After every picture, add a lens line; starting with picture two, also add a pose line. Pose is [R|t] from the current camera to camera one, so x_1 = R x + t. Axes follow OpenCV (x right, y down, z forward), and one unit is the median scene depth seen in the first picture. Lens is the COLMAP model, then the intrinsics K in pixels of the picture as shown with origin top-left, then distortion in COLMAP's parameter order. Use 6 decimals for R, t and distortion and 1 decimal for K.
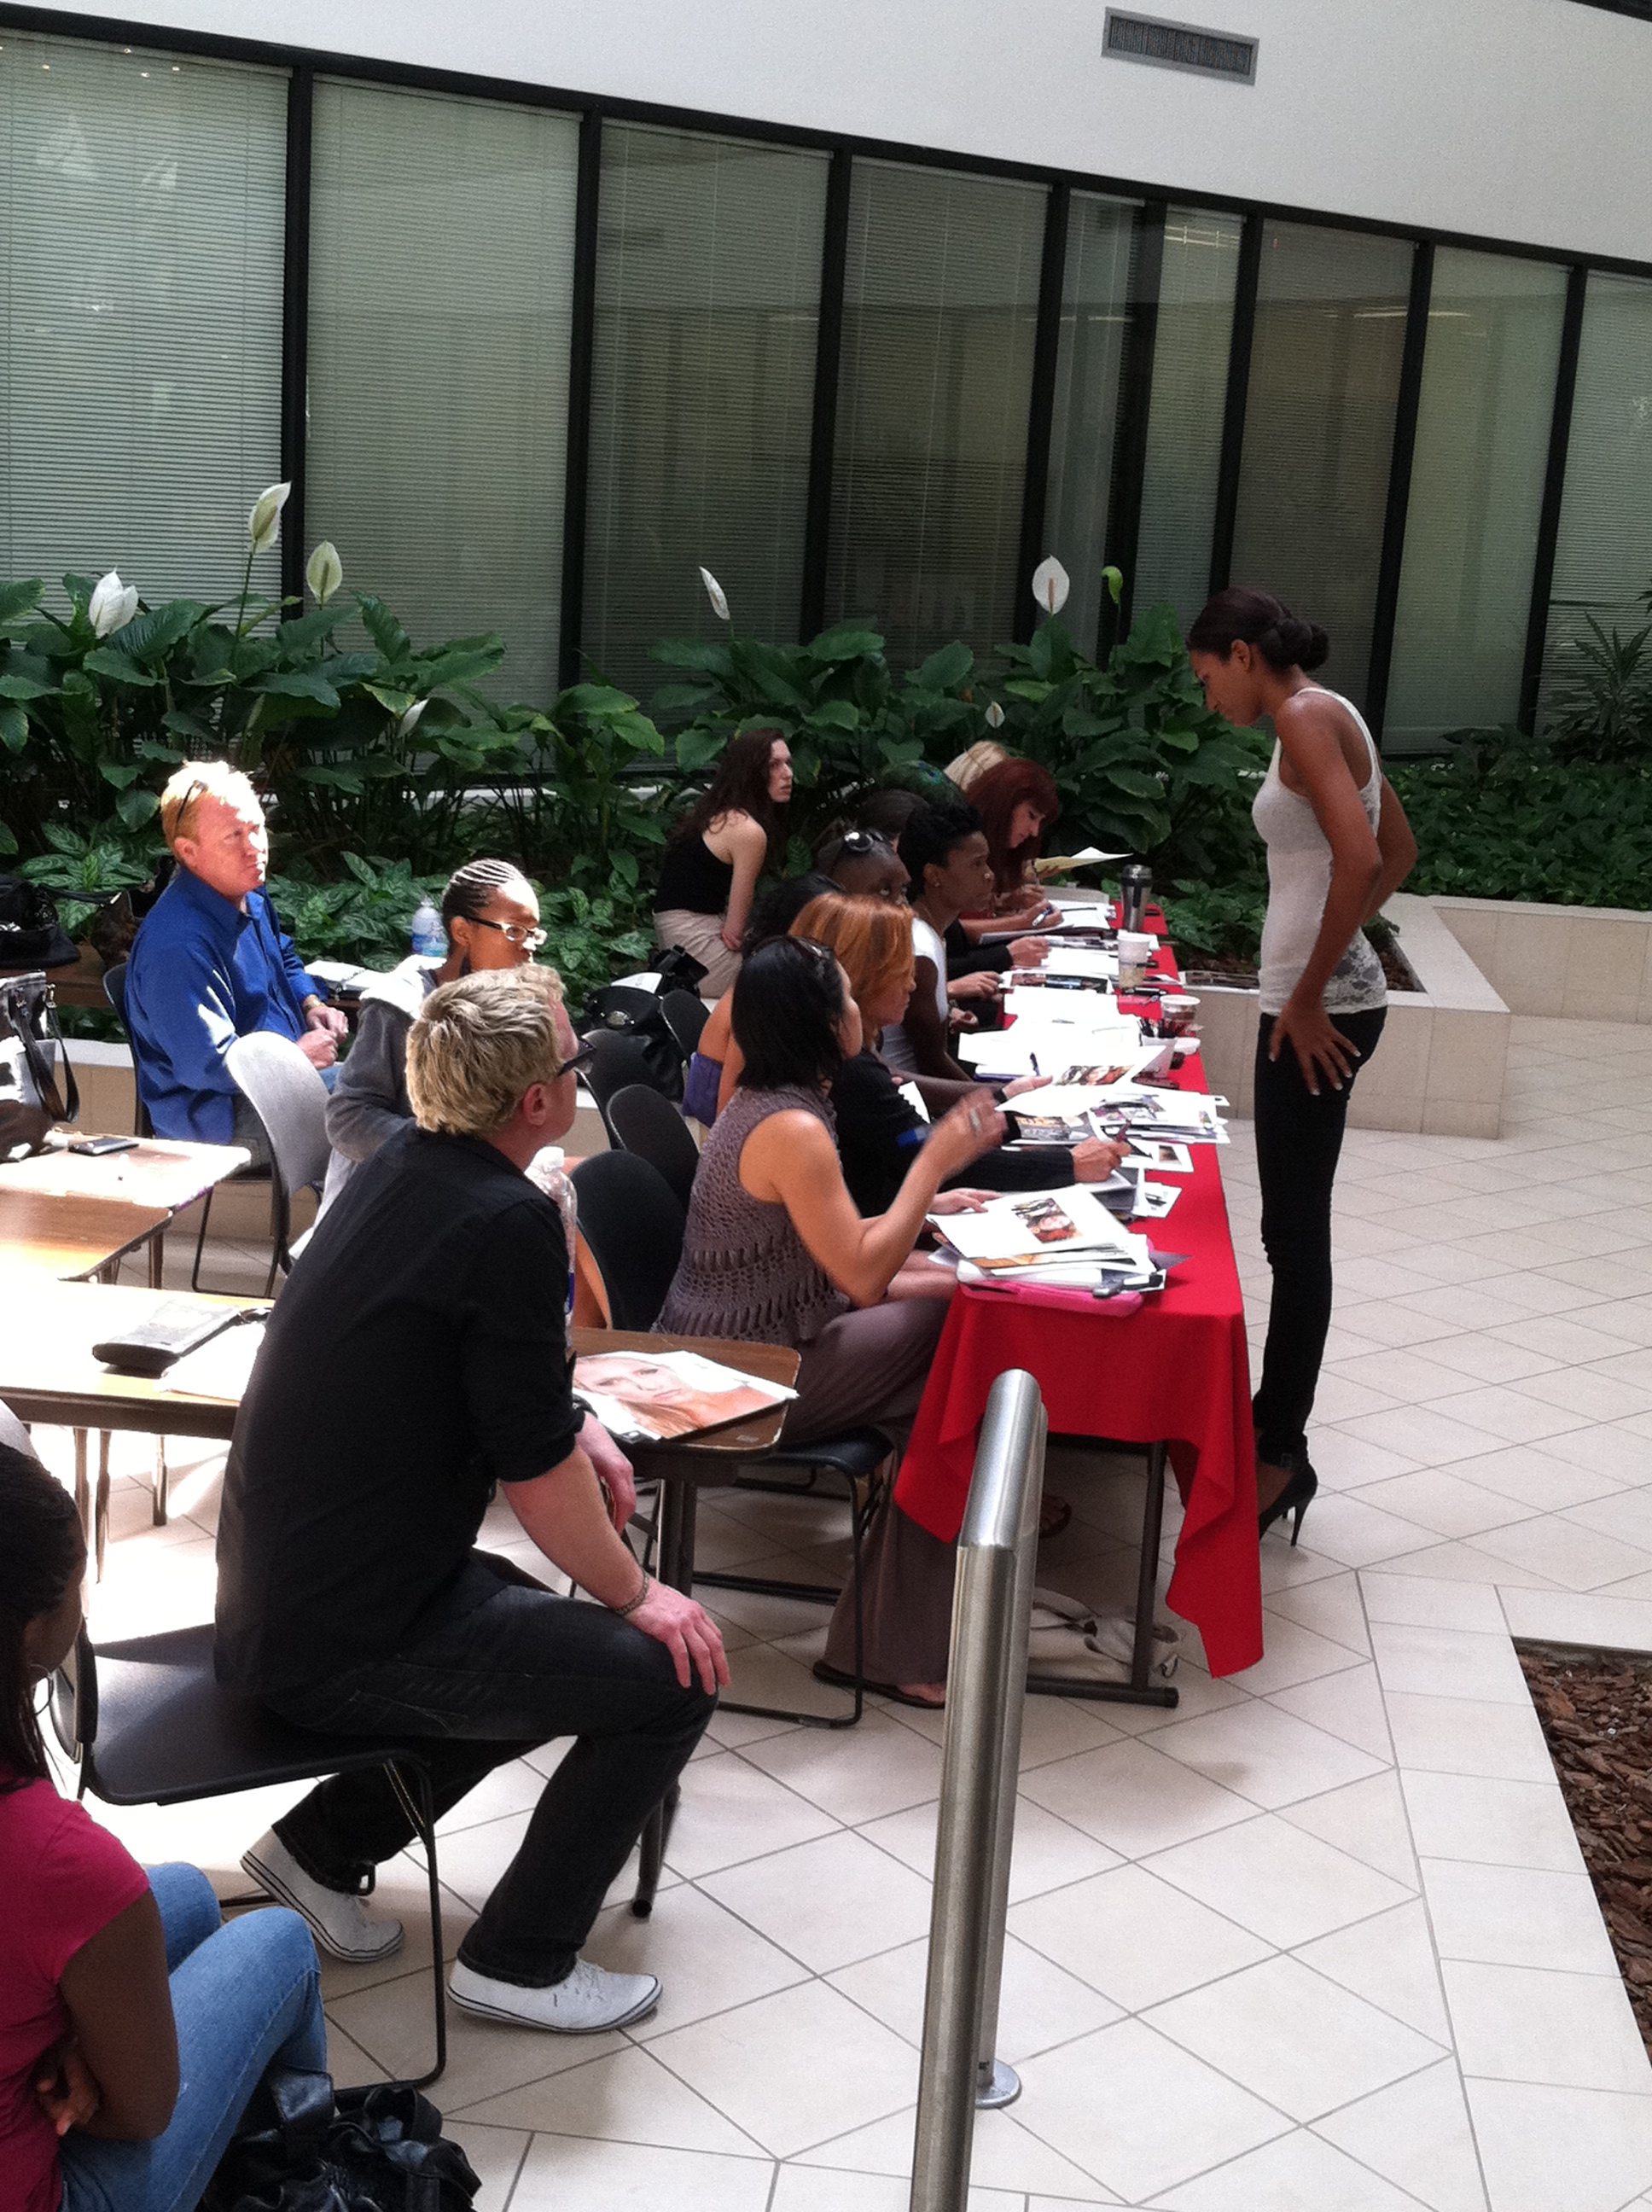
lens RADIAL K [[2703.4, 0, 773.8], [0, 2703.4, 1141.2], [0, 0, 1]] dist [0.145901, -0.460086]
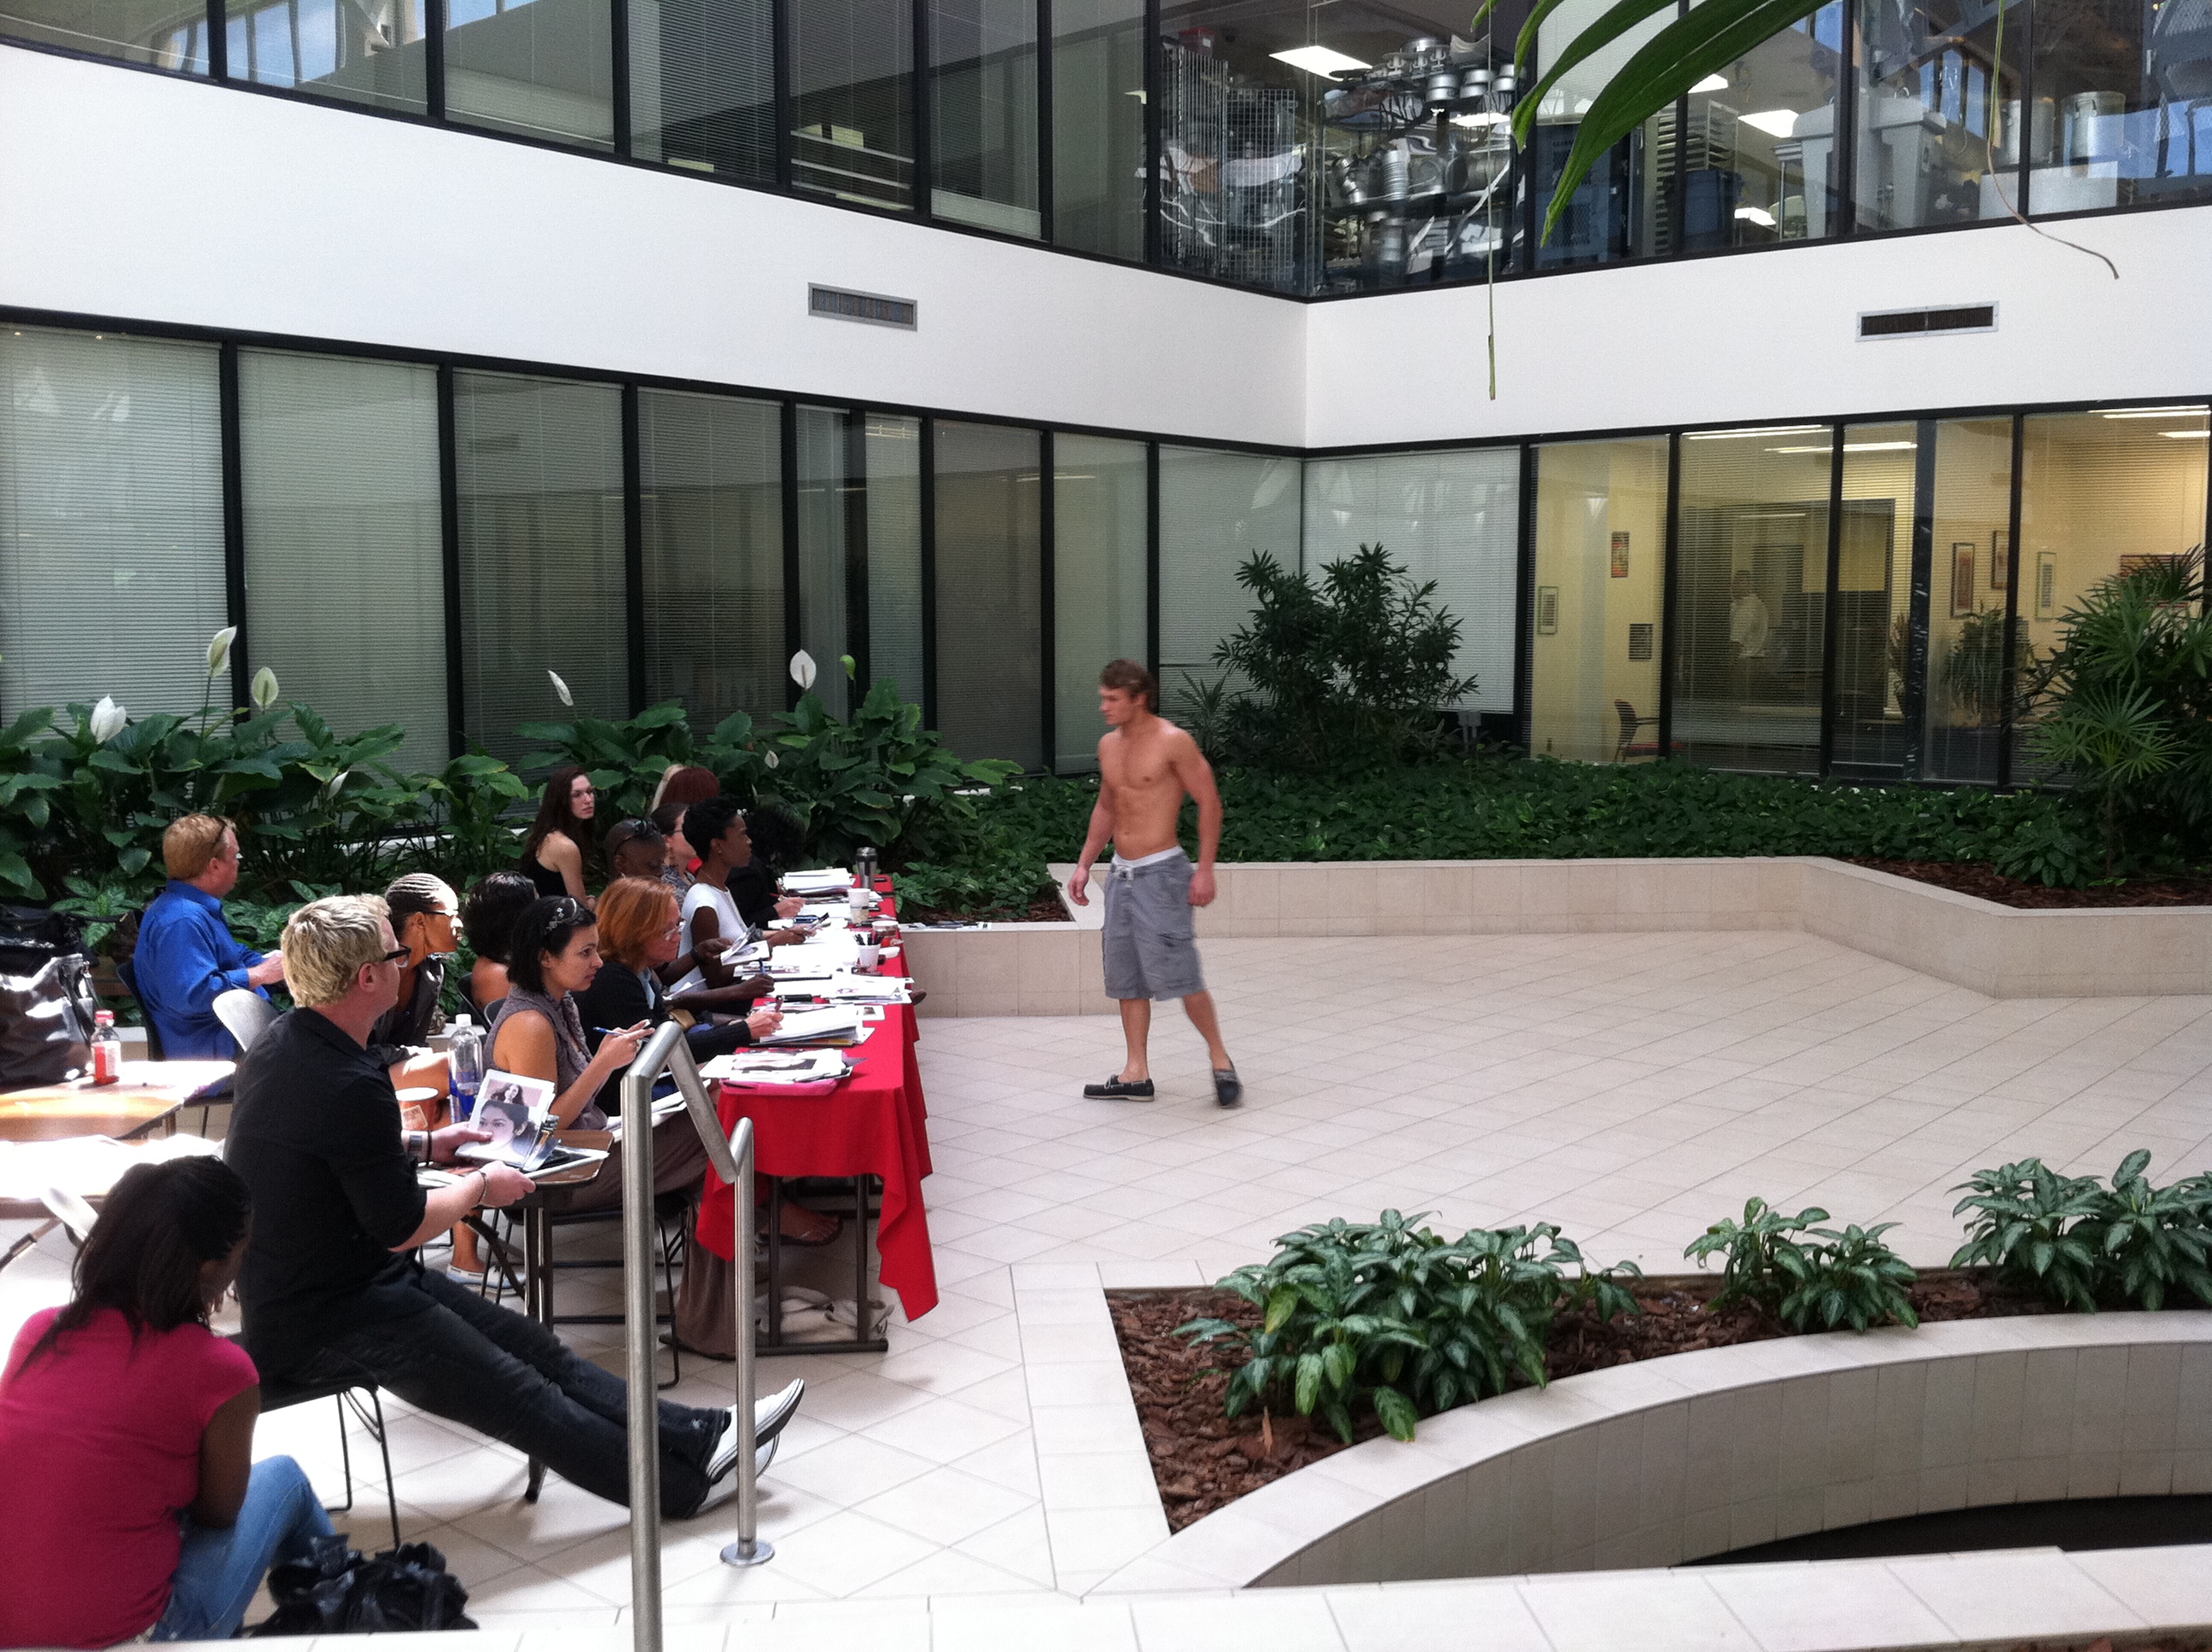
lens RADIAL K [[2112.9, 0, 1114.4], [0, 2112.9, 871.9], [0, 0, 1]] dist [0.115563, -0.382459]
pose [[0.974591, -0.081166, 0.208771, 0.022544], [0.104316, 0.989262, -0.102369, 0.039524], [-0.198220, 0.121546, 0.972592, -0.130239]]
